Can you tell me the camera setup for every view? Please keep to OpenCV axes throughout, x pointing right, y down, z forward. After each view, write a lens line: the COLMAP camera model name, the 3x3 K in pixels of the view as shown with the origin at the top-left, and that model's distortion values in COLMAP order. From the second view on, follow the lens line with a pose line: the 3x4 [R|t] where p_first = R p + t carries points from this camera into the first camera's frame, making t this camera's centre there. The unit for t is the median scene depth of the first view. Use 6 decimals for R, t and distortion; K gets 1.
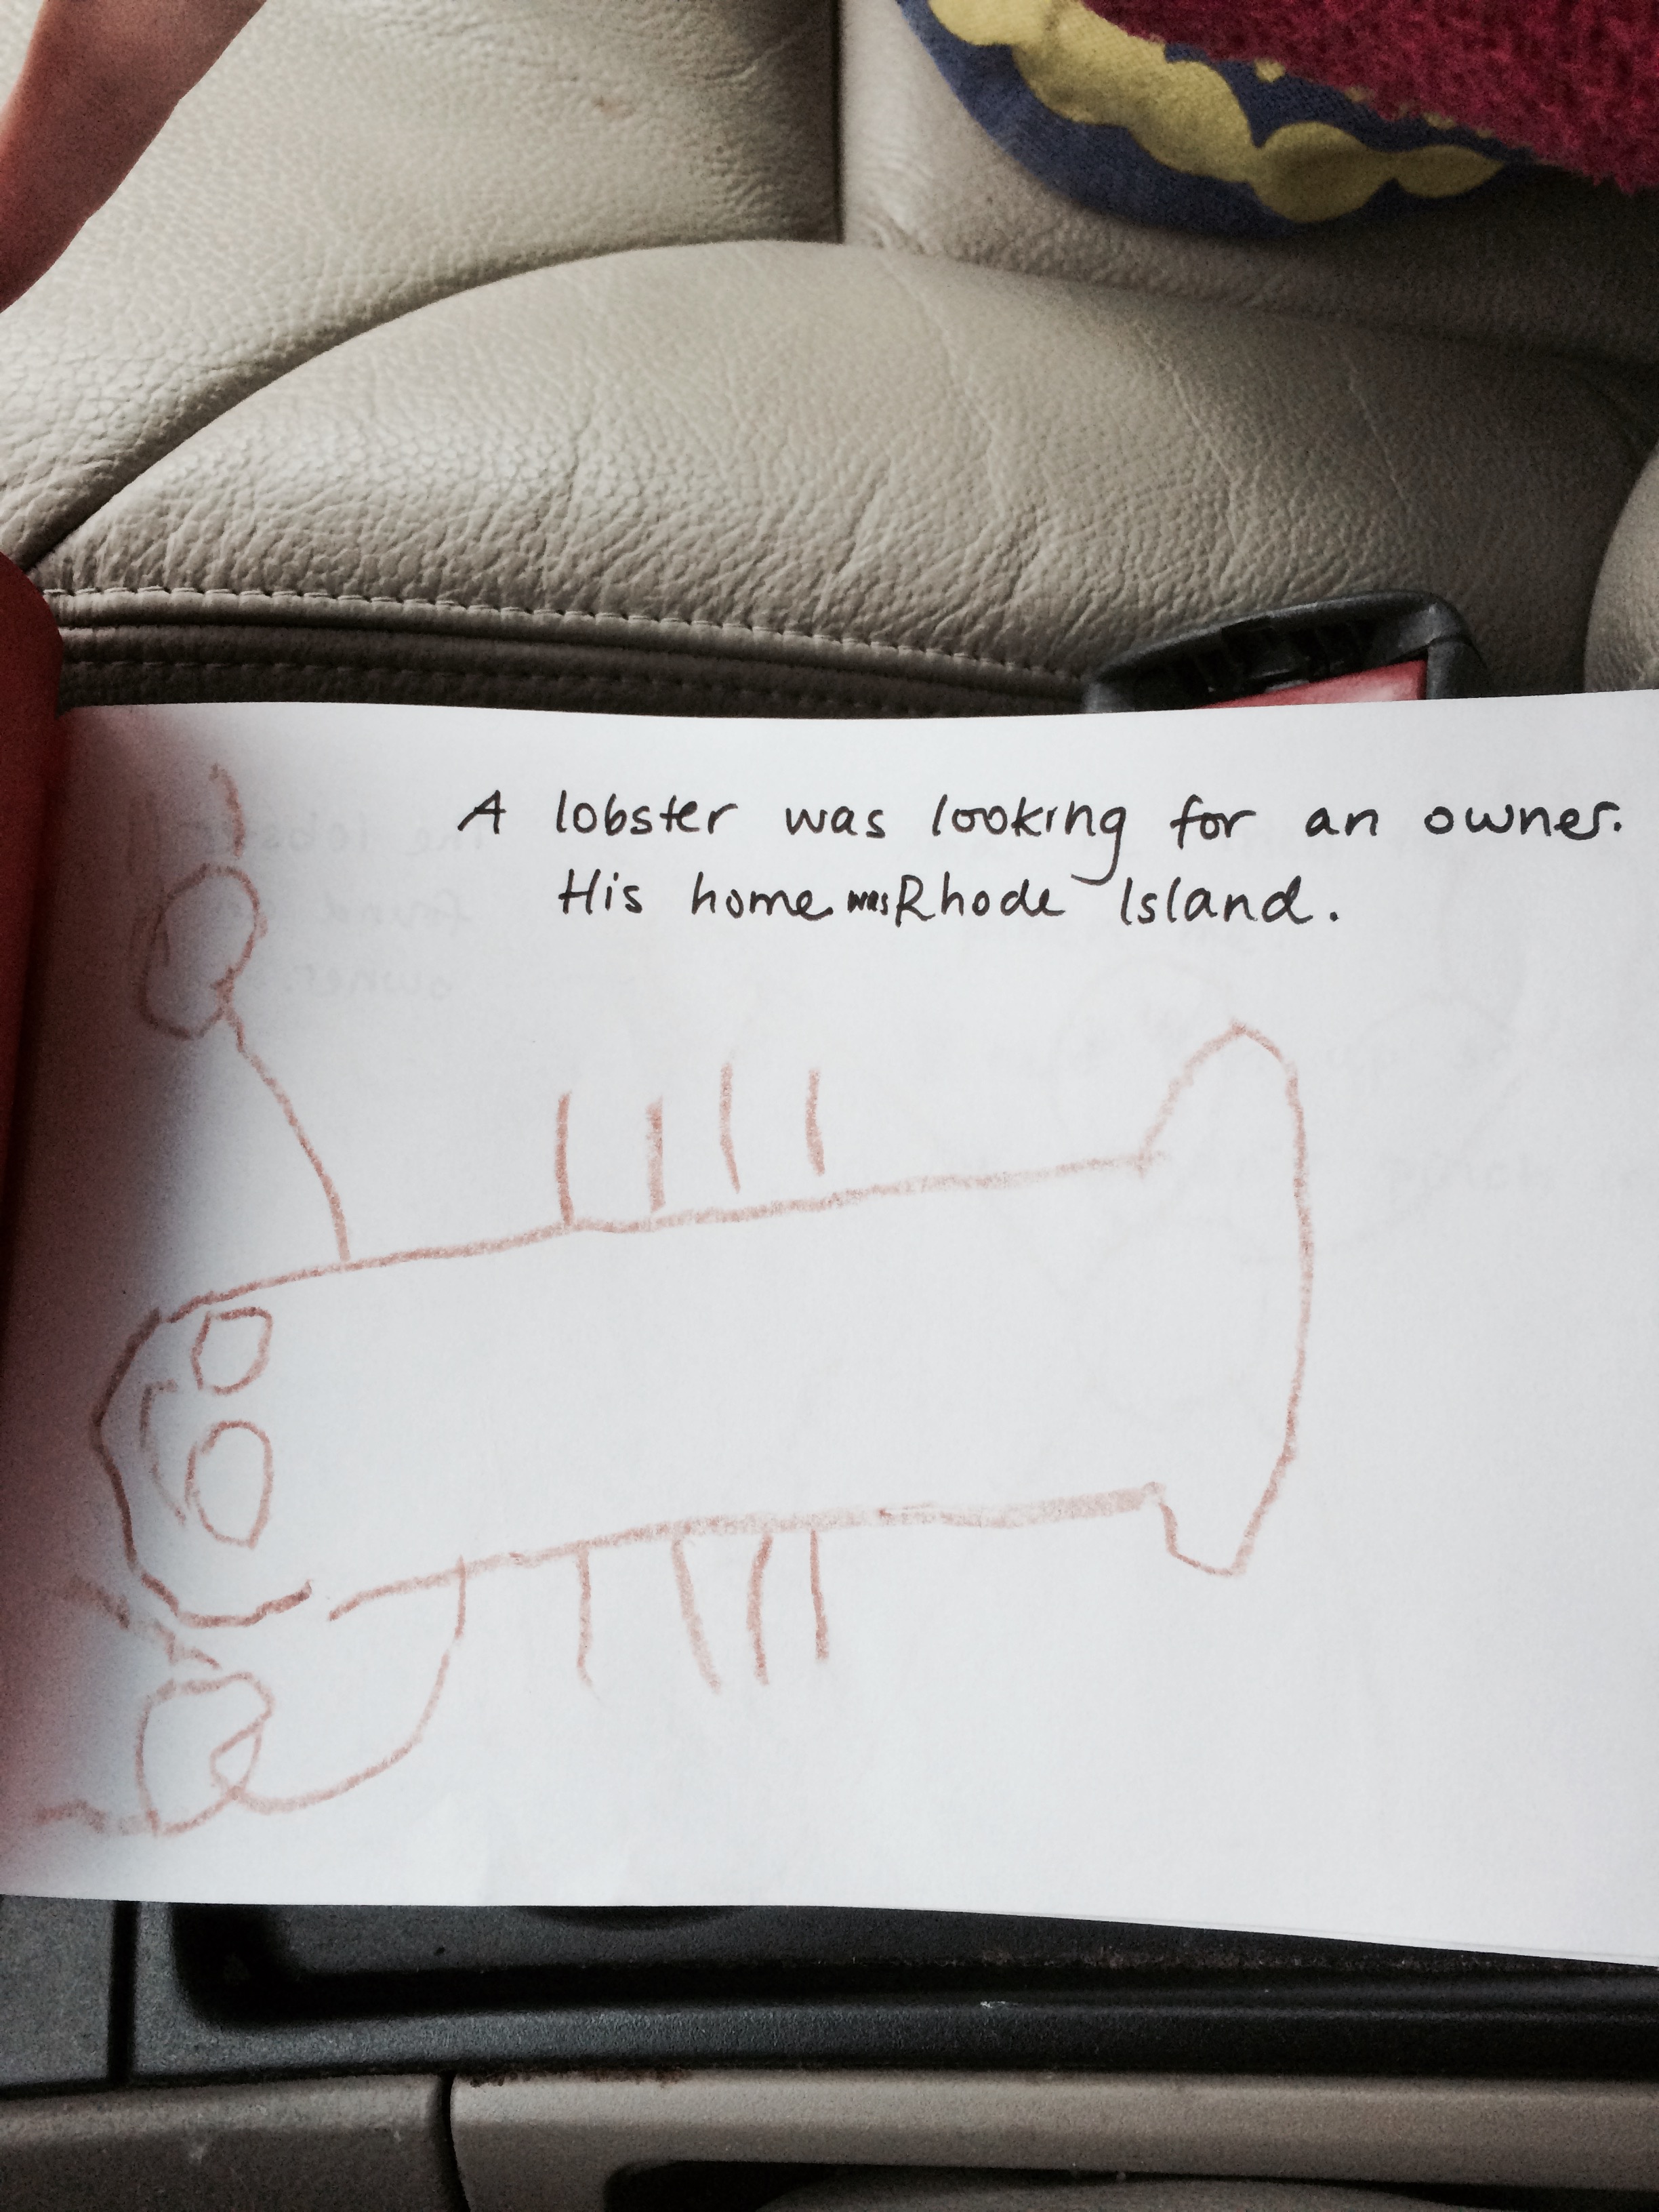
lens RADIAL K [[1882.3, 0, 837.9], [0, 1882.3, 1092.1], [0, 0, 1]] dist [0.056077, -0.107090]
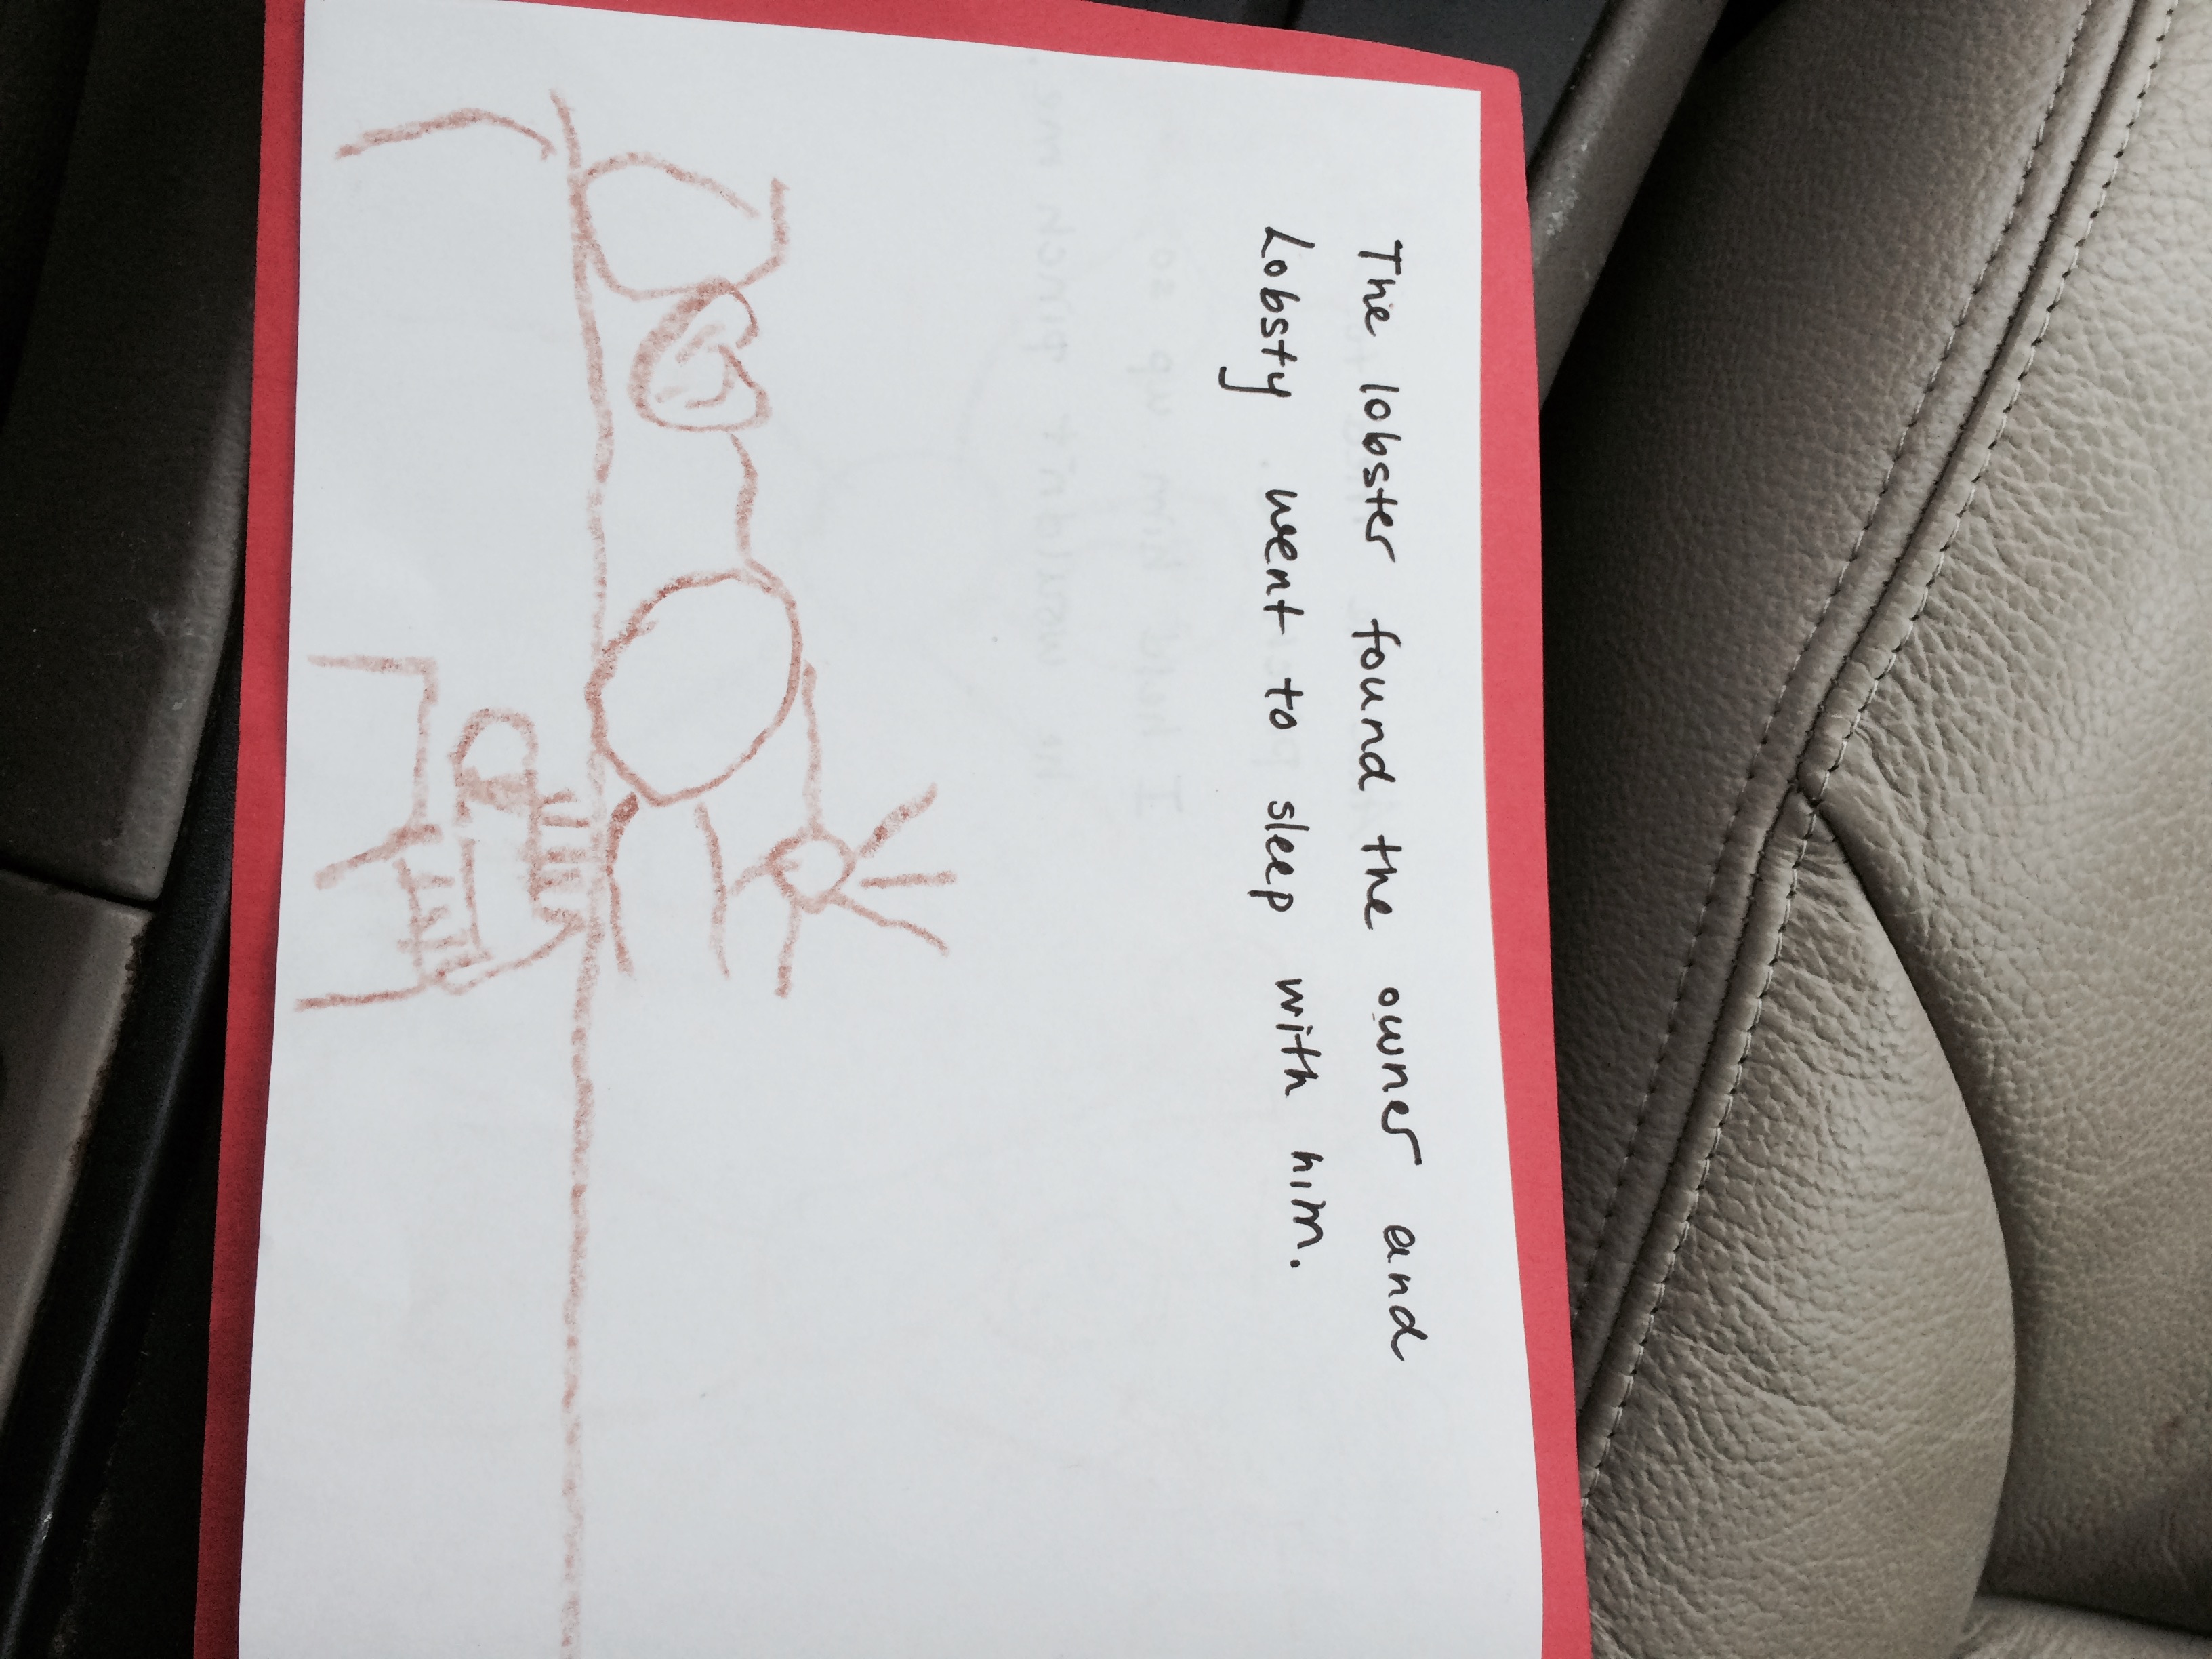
lens RADIAL K [[1882.3, 0, 1107.4], [0, 1882.3, 837.6], [0, 0, 1]] dist [0.056077, -0.107090]
pose [[-0.271130, 0.961977, -0.032992, -0.274993], [-0.962132, -0.269854, 0.038486, 0.028695], [0.028120, 0.042178, 0.998714, 0.056430]]
